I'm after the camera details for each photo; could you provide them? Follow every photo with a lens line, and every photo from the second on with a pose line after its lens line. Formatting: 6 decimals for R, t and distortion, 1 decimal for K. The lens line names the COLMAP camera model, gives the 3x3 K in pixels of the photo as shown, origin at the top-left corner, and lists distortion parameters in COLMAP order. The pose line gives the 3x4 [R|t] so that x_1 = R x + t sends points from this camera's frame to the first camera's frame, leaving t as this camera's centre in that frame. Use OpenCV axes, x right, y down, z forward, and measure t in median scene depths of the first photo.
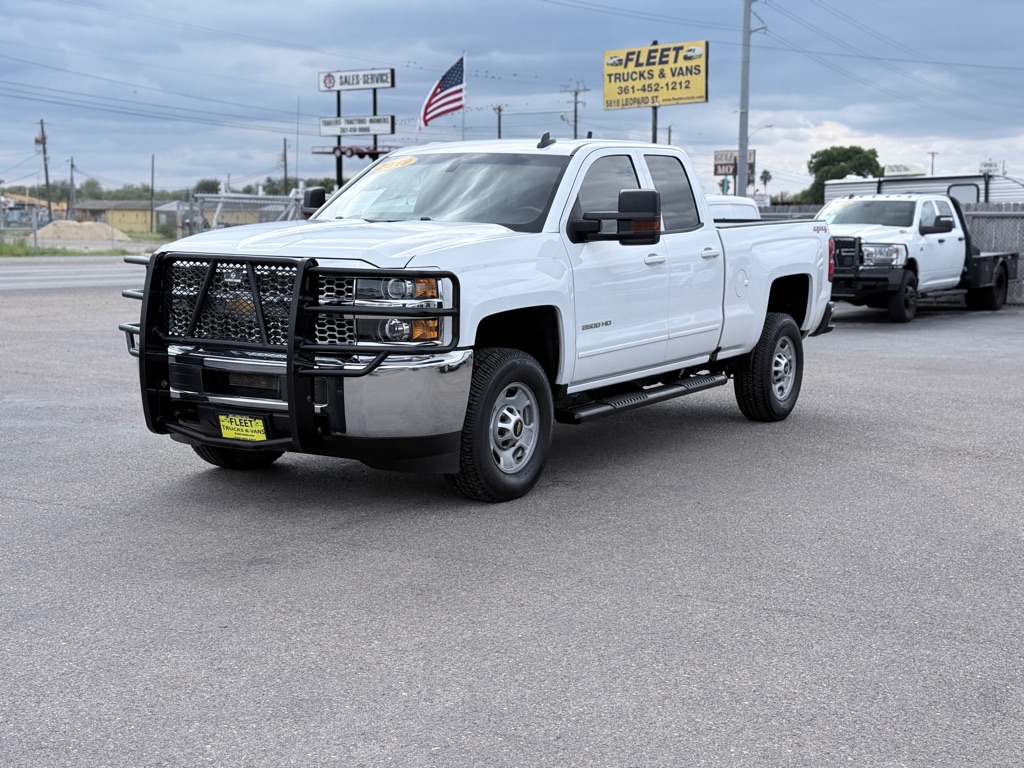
lens RADIAL K [[1380.7, 0, 515.6], [0, 1380.7, 389.2], [0, 0, 1]] dist [0.111929, 0.000000]
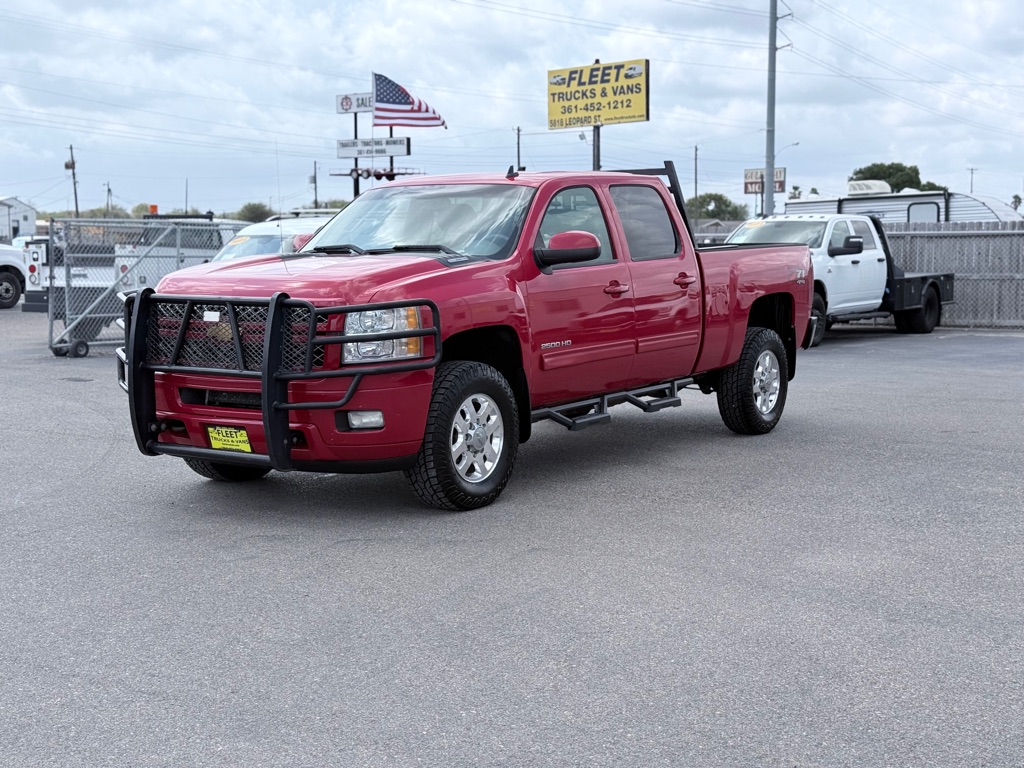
lens RADIAL K [[1380.7, 0, 514.1], [0, 1380.7, 397.2], [0, 0, 1]] dist [0.111929, 0.000000]
pose [[0.998794, -0.000900, -0.049093, 0.089681], [0.000471, 0.999962, -0.008734, -0.003522], [0.049099, 0.008700, 0.998756, 0.020531]]
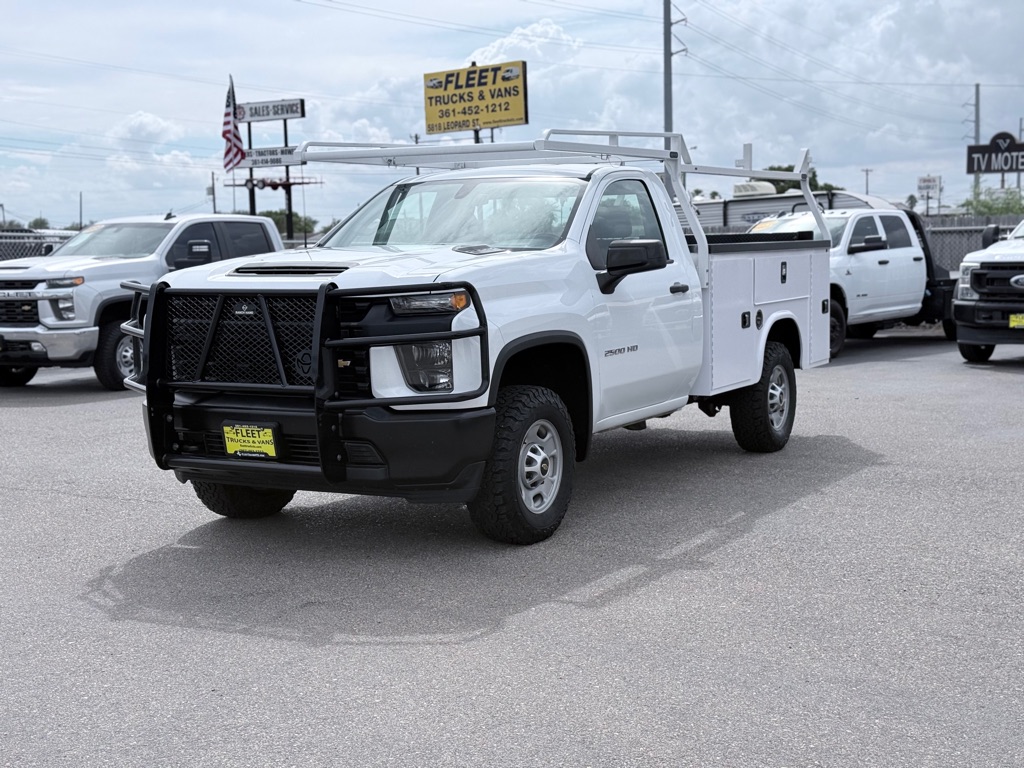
lens RADIAL K [[1380.7, 0, 505.8], [0, 1380.7, 384.8], [0, 0, 1]] dist [0.111929, 0.000000]
pose [[0.999593, -0.027522, 0.007508, 0.109157], [0.027681, 0.999374, -0.022019, -0.006472], [-0.006897, 0.022218, 0.999729, 0.049613]]
